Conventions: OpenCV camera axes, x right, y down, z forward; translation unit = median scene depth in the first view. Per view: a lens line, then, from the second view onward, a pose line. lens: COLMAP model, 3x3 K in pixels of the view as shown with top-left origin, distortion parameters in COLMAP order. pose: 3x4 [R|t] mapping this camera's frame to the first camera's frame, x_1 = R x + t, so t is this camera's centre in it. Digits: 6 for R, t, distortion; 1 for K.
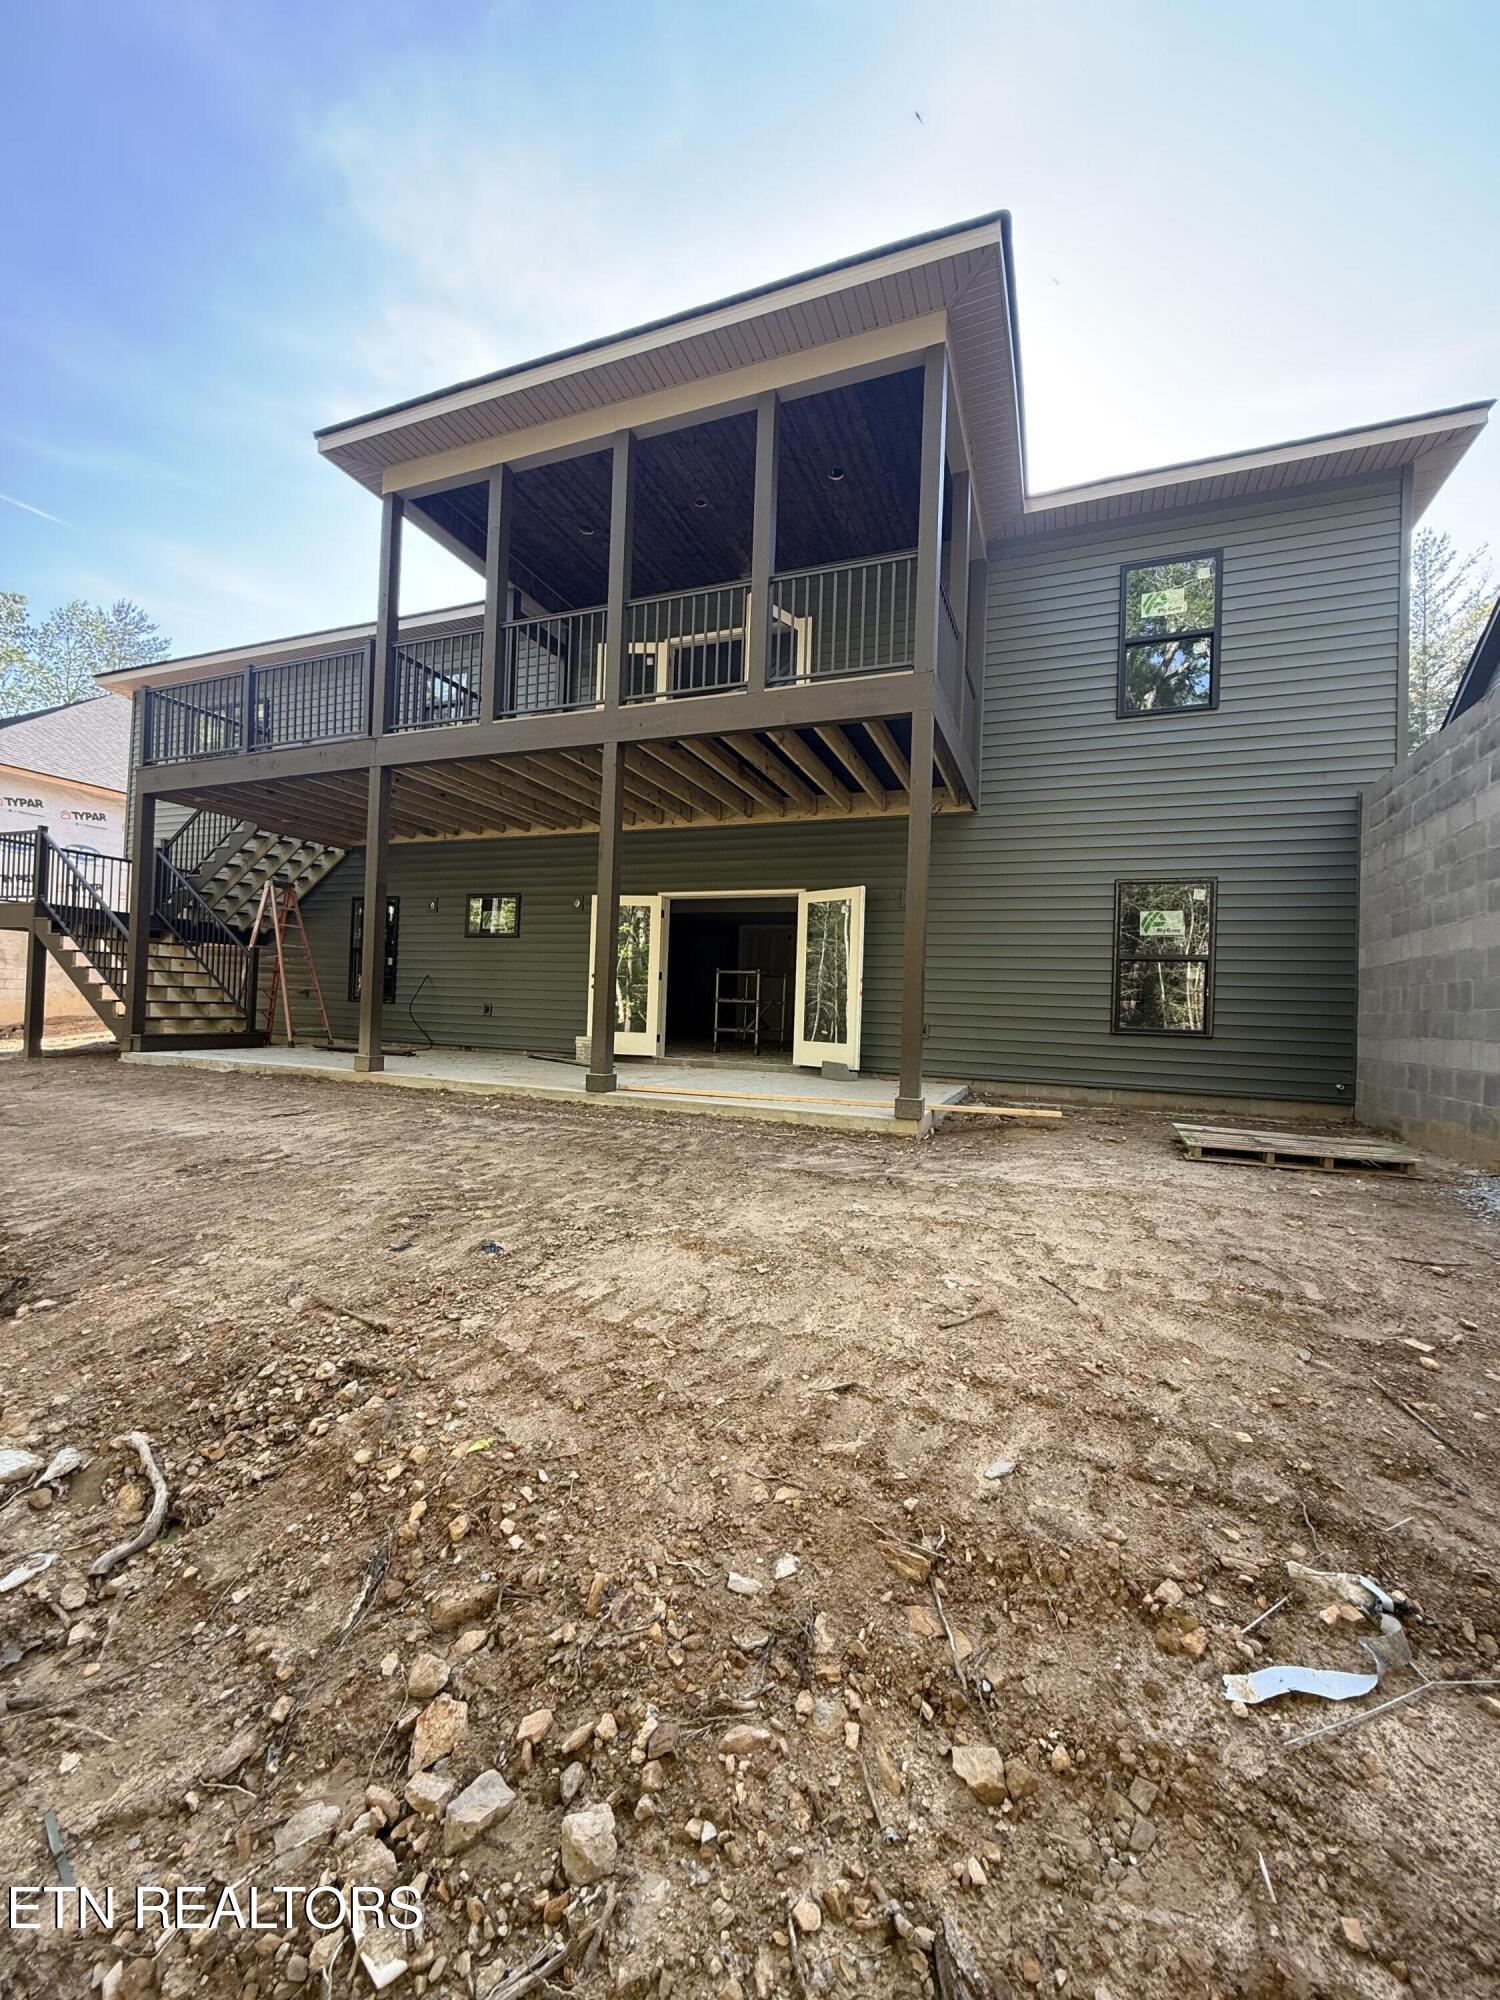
lens RADIAL K [[798.1, 0, 747.9], [0, 798.1, 998.9], [0, 0, 1]] dist [0.000477, 0.000206]
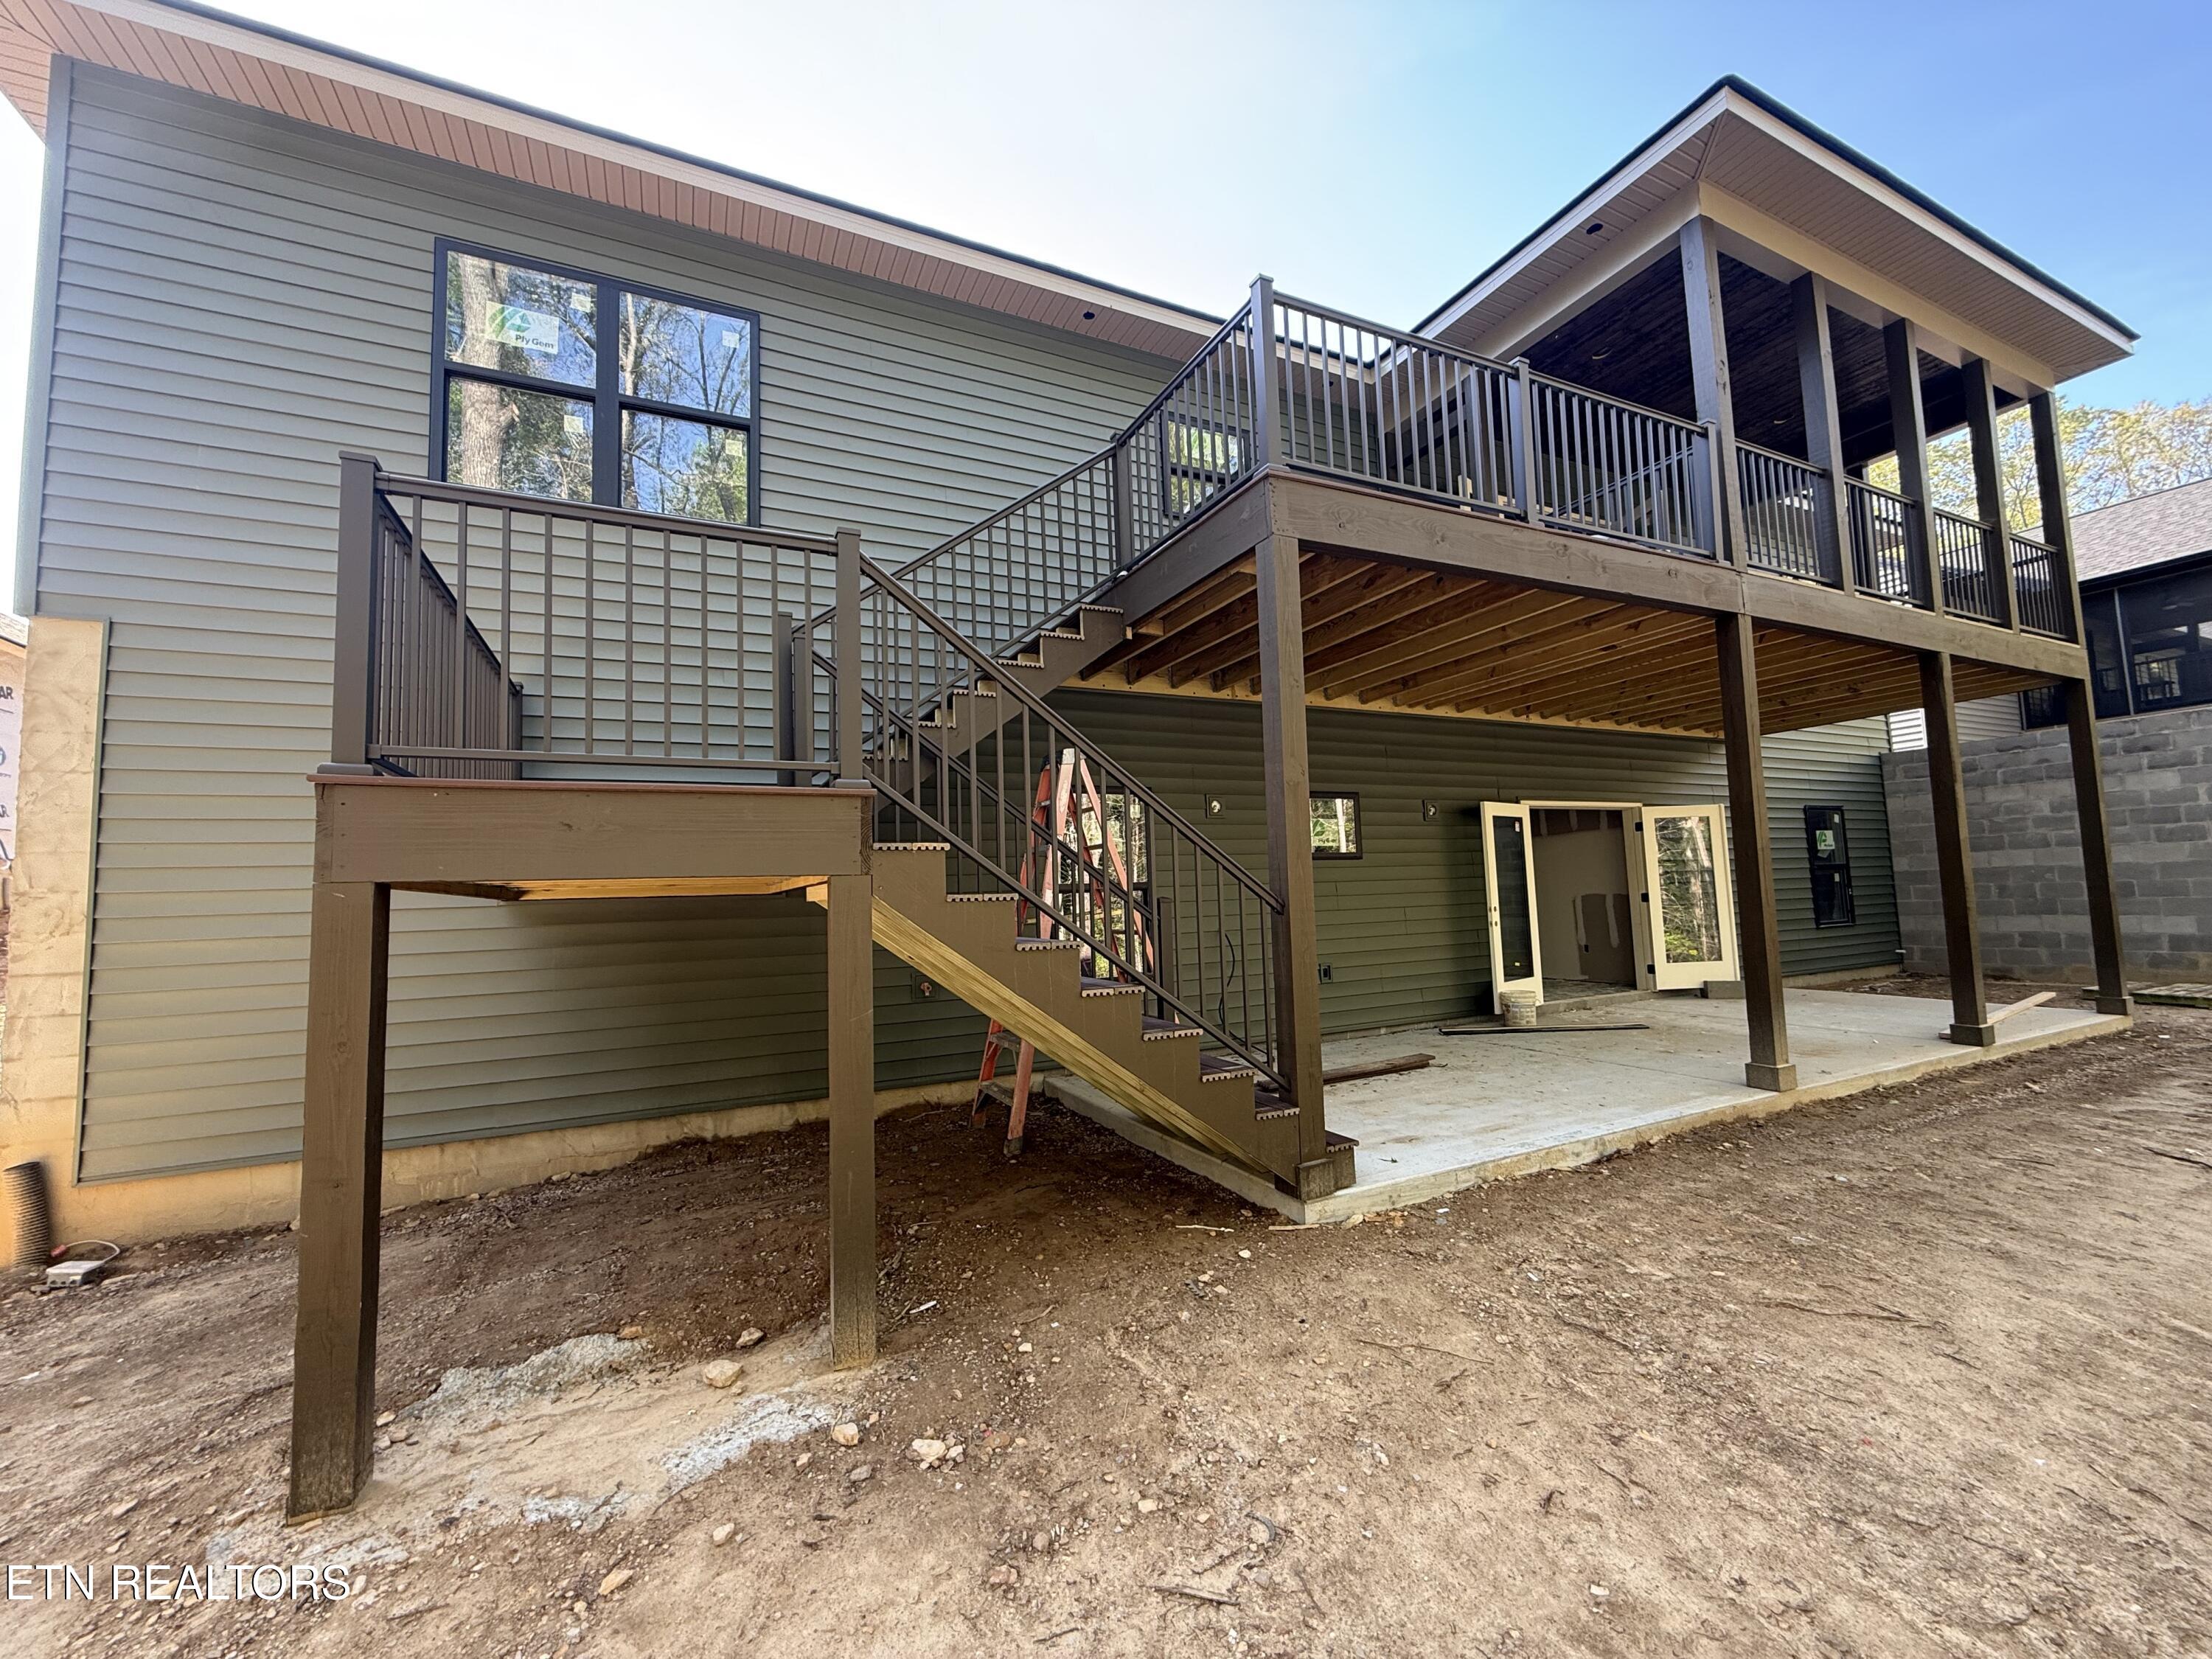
lens RADIAL K [[882.7, 0, 1102.7], [0, 882.7, 831.6], [0, 0, 1]] dist [0.000477, 0.000206]
pose [[0.670066, -0.004725, 0.742287, -2.162802], [0.050884, 0.997920, -0.039581, -0.179876], [-0.740556, 0.064292, 0.668913, 1.467683]]
